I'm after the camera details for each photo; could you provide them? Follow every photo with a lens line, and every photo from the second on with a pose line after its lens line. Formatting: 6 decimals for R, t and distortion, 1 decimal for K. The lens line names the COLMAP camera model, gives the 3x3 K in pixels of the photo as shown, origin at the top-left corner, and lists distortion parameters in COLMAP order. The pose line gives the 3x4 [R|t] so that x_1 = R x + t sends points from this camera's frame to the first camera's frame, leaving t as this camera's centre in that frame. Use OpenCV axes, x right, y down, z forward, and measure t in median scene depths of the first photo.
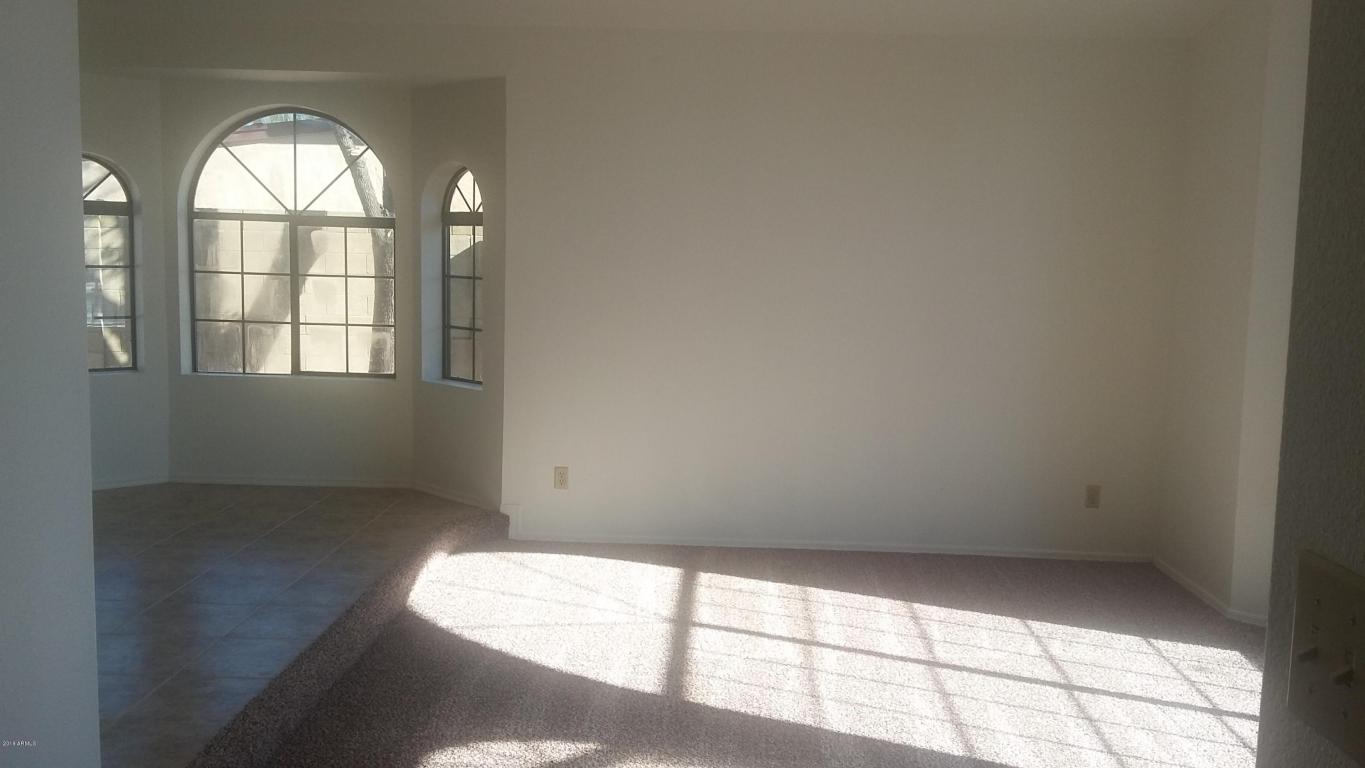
lens RADIAL K [[1262.6, 0, 687.1], [0, 1262.6, 392.6], [0, 0, 1]] dist [0.107081, -0.212624]
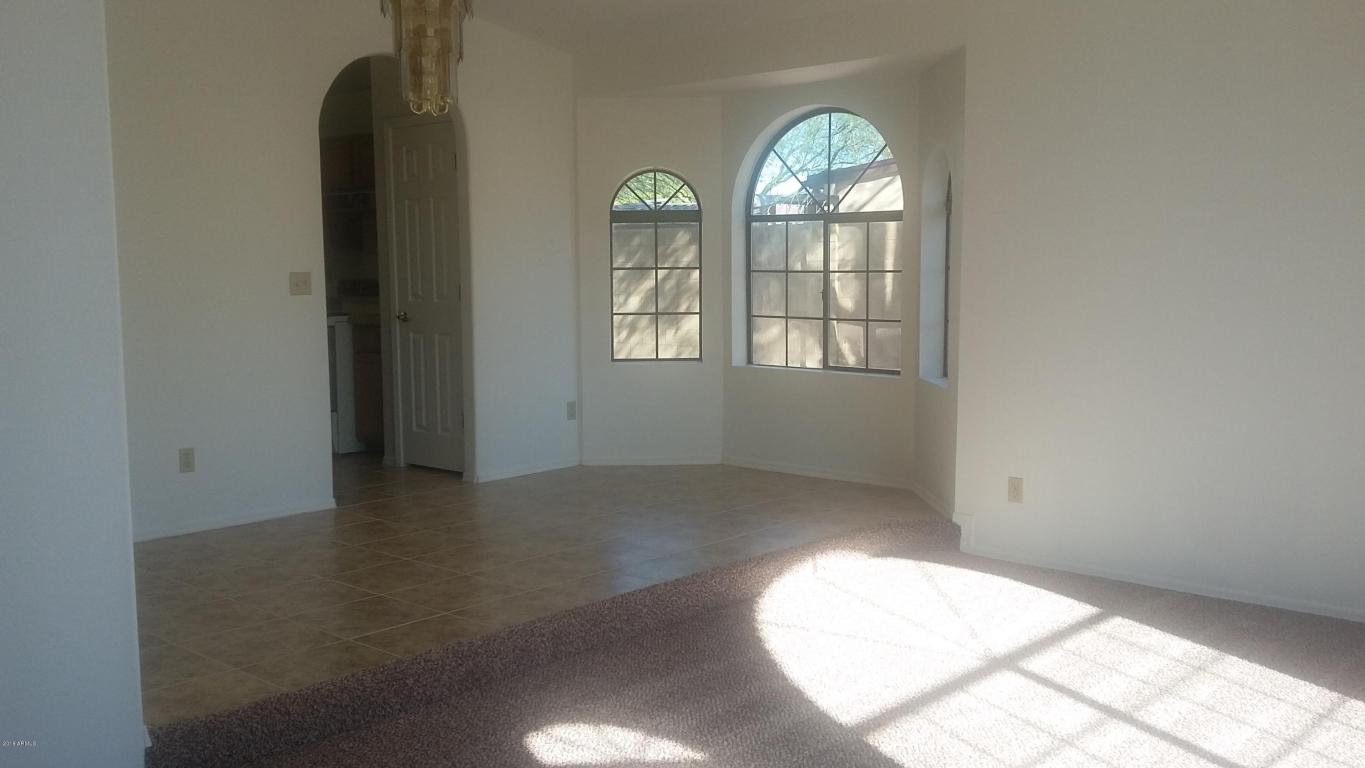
lens RADIAL K [[1262.6, 0, 687.1], [0, 1262.6, 392.6], [0, 0, 1]] dist [0.107081, -0.212624]
pose [[0.758189, 0.039470, -0.650839, 0.348971], [-0.048866, 0.998799, 0.003645, 0.008039], [0.650201, 0.029040, 0.759207, 0.196806]]
